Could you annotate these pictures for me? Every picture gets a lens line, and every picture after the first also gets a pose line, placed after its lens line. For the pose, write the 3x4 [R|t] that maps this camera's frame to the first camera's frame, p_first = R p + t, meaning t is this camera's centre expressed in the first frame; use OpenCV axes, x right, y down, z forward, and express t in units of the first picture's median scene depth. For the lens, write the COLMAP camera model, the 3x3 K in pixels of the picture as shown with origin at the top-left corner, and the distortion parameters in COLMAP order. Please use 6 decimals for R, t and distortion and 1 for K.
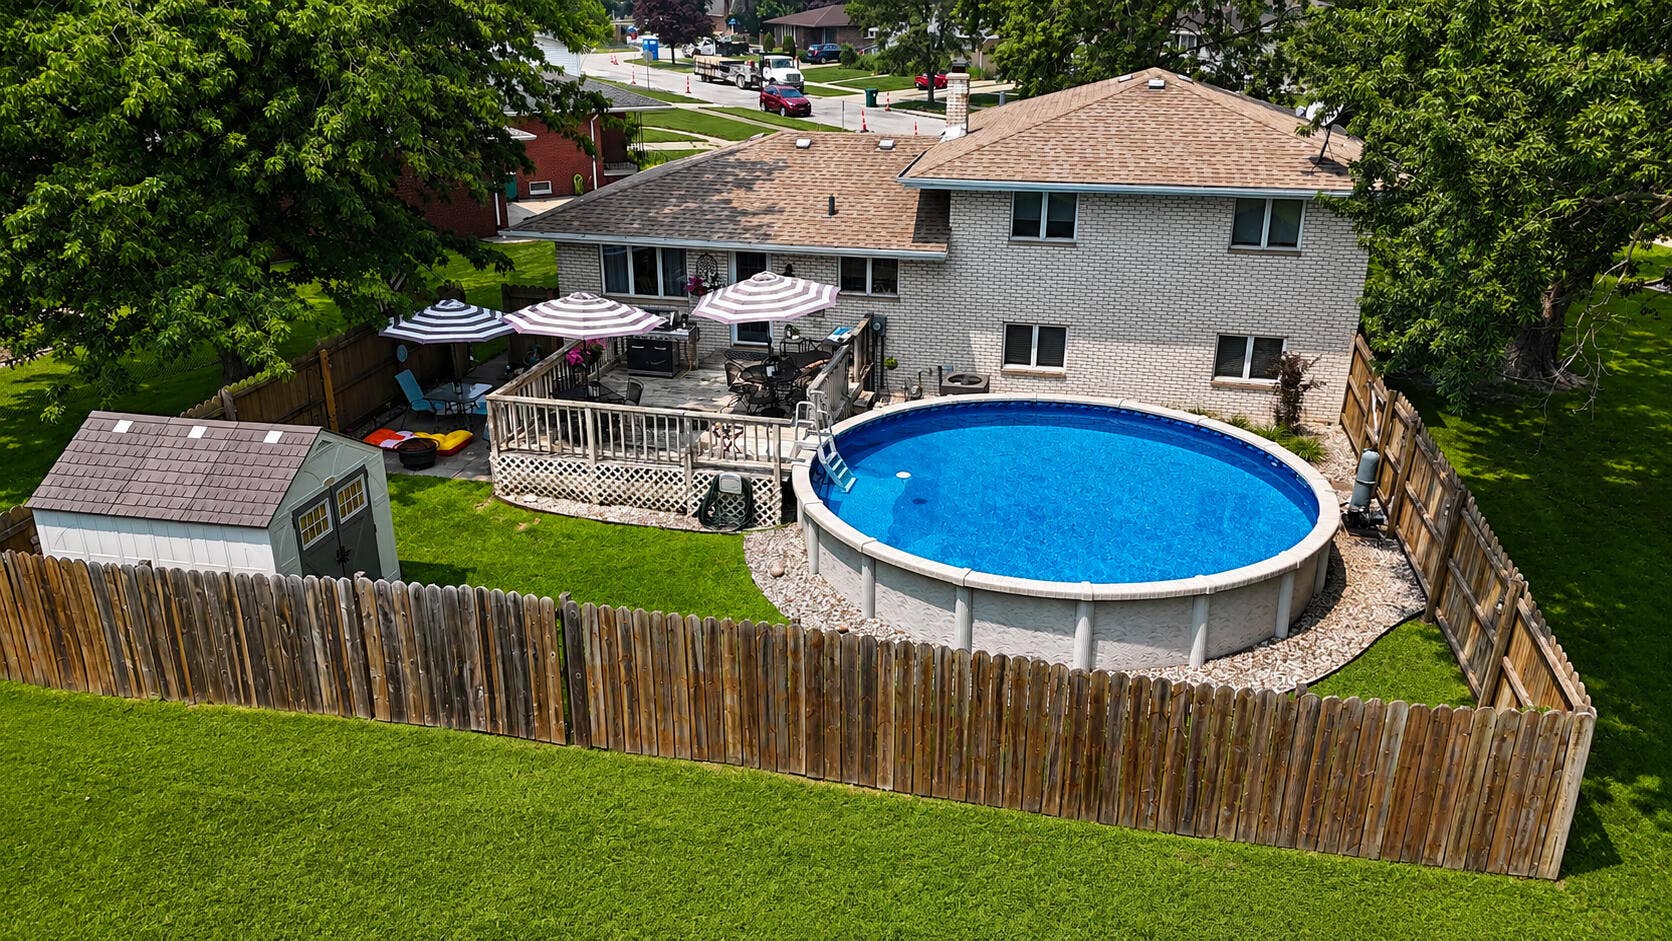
lens RADIAL K [[1223.3, 0, 836.0], [0, 1223.3, 470.5], [0, 0, 1]] dist [0.060297, 0.000795]
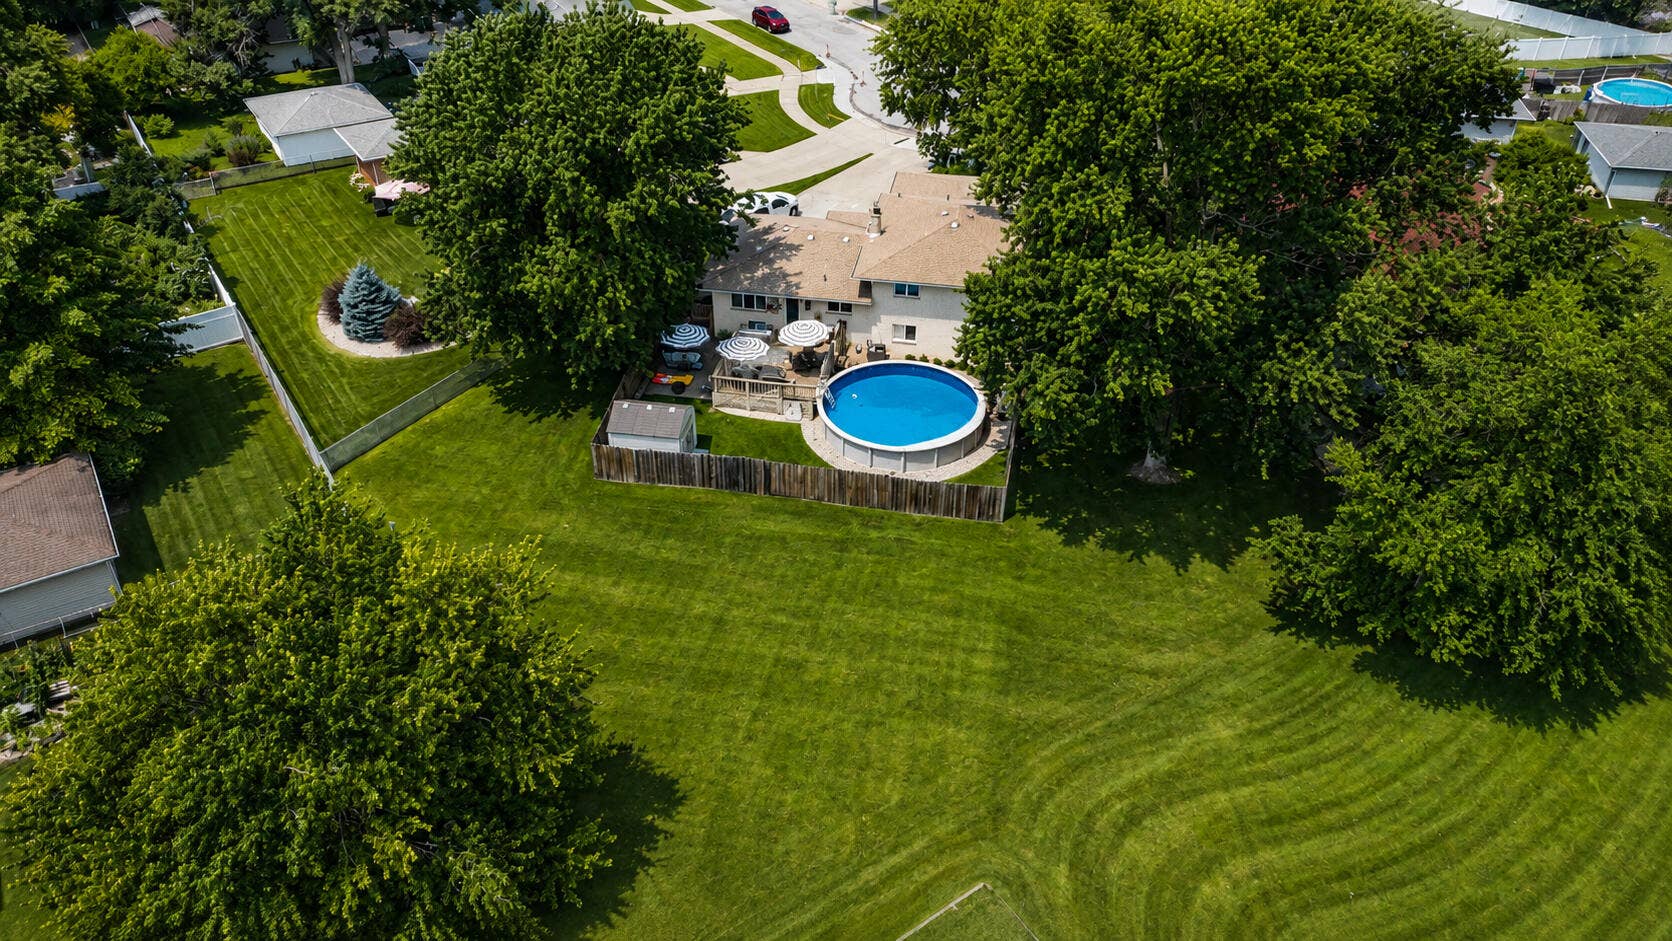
lens RADIAL K [[1223.3, 0, 836.0], [0, 1223.3, 470.5], [0, 0, 1]] dist [0.060297, 0.000795]
pose [[0.999430, -0.025063, 0.022607, -0.052892], [0.018967, 0.971067, 0.238051, -0.476657], [-0.027919, -0.237487, 0.970989, -1.692717]]
